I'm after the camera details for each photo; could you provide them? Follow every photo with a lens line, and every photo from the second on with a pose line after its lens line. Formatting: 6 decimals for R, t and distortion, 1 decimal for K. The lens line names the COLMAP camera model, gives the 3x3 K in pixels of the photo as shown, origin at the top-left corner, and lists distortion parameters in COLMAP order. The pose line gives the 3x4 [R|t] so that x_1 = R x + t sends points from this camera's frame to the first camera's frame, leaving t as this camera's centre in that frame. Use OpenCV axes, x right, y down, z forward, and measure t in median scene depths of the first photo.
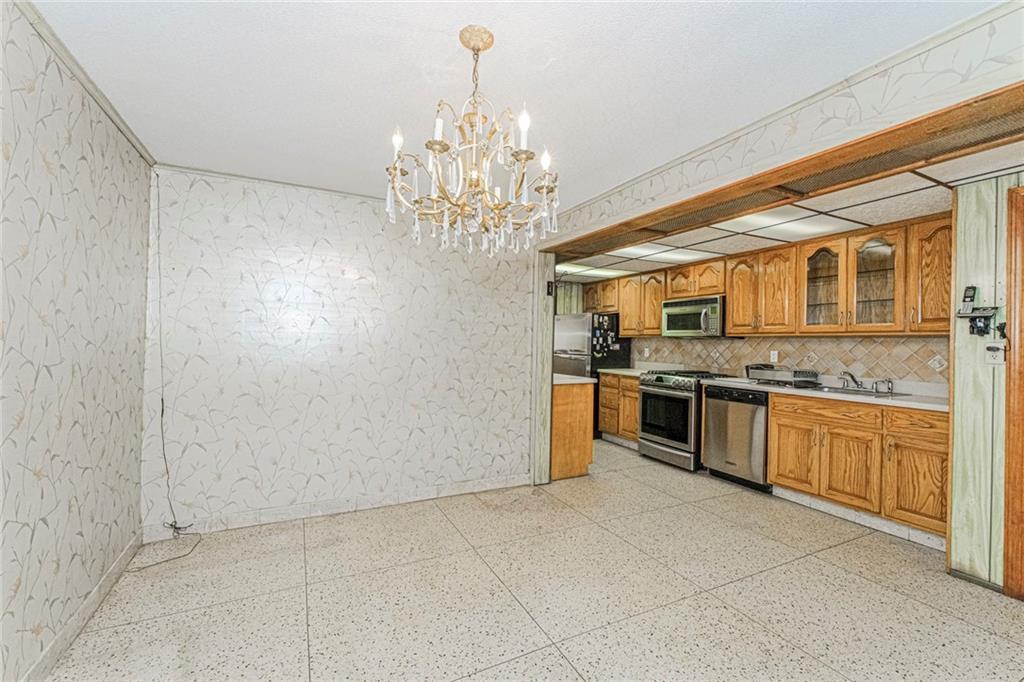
lens RADIAL K [[429.6, 0, 513.2], [0, 429.6, 339.3], [0, 0, 1]] dist [-0.001125, 0.000076]
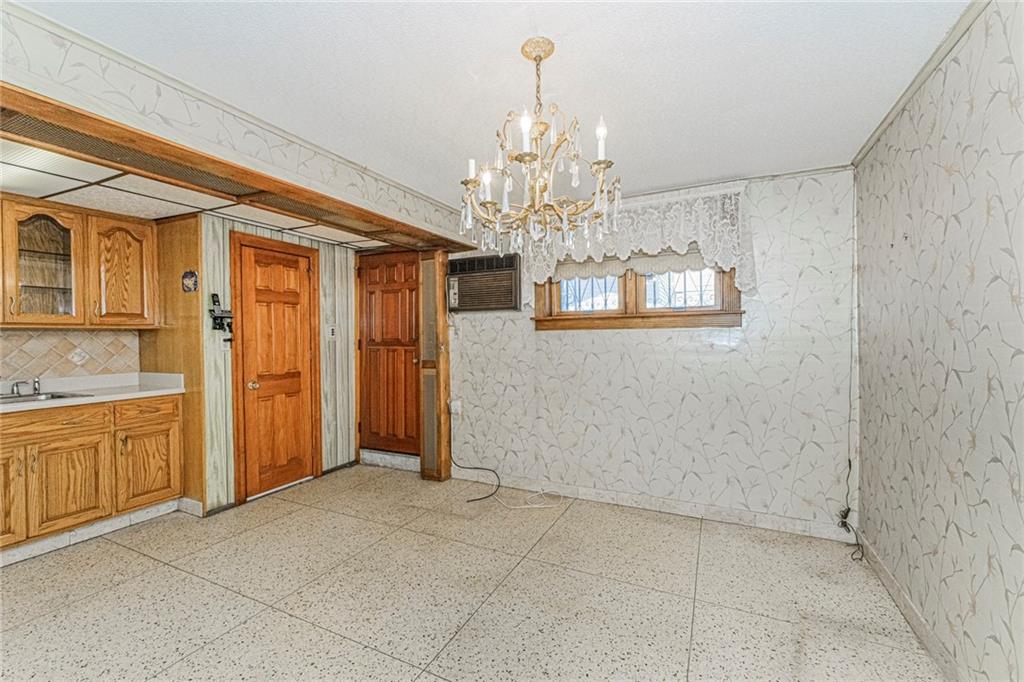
lens RADIAL K [[429.6, 0, 514.1], [0, 429.6, 338.0], [0, 0, 1]] dist [-0.001125, 0.000076]
pose [[-0.607076, -0.014742, 0.794507, -0.391816], [-0.004766, 0.999877, 0.014911, -0.006675], [-0.794629, 0.005265, -0.607072, 0.745085]]
